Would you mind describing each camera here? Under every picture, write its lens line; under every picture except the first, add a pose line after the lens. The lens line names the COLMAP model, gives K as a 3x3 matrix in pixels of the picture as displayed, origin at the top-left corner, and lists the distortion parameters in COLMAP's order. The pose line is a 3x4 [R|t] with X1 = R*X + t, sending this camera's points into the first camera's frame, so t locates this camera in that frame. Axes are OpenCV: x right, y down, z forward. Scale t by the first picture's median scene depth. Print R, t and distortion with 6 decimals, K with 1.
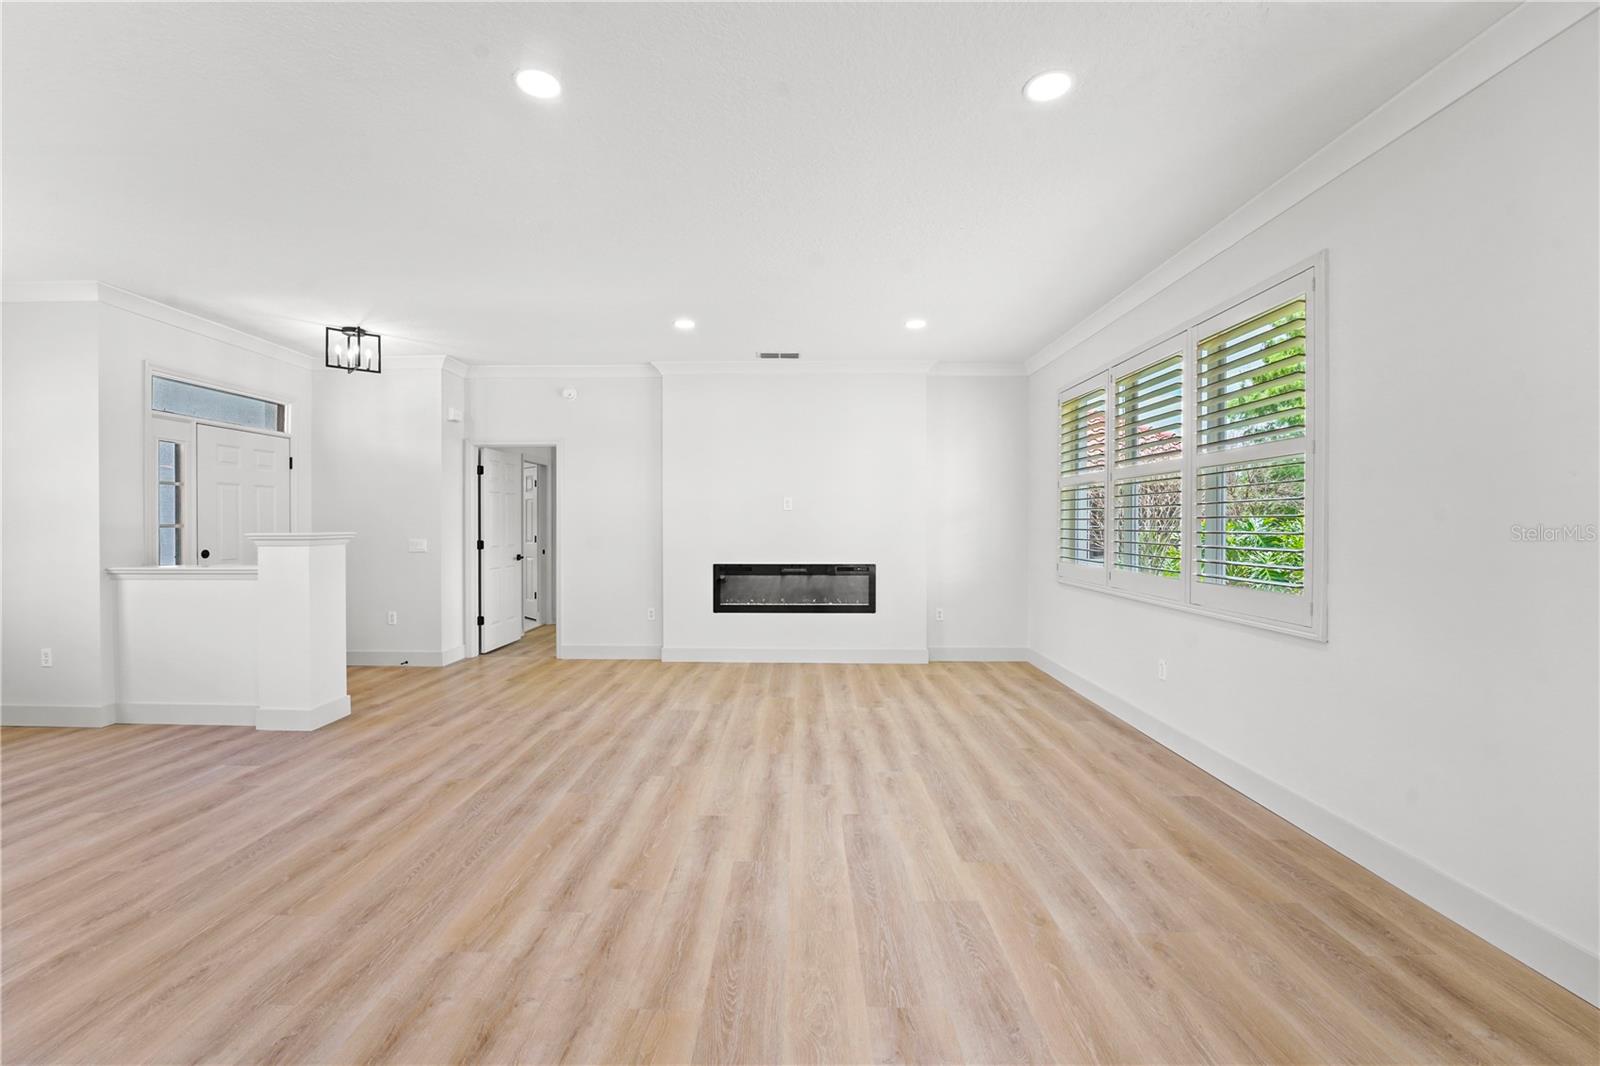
lens RADIAL K [[686.4, 0, 796.2], [0, 686.4, 528.2], [0, 0, 1]] dist [-0.002198, -0.000279]
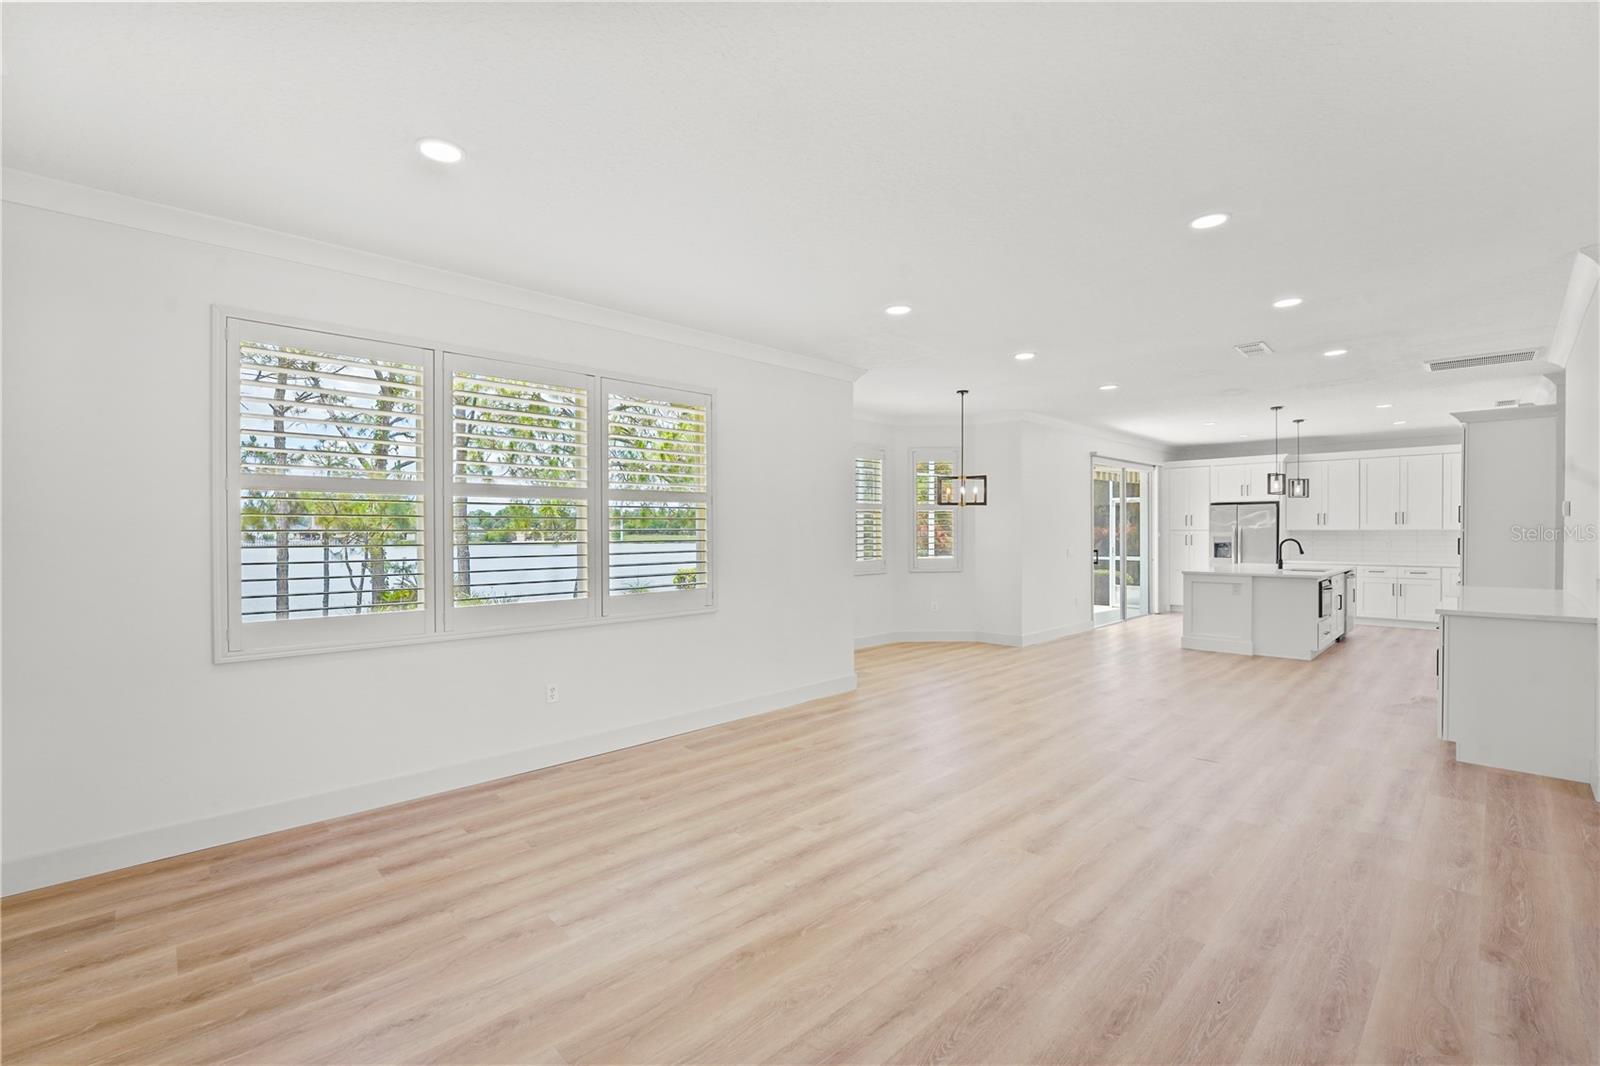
lens RADIAL K [[684.5, 0, 795.5], [0, 684.5, 533.1], [0, 0, 1]] dist [0.000110, 0.000214]
pose [[-0.705016, -0.002222, 0.709188, -0.497908], [0.005997, 0.999941, 0.009095, -0.041849], [-0.709166, 0.010666, -0.704961, 1.660141]]
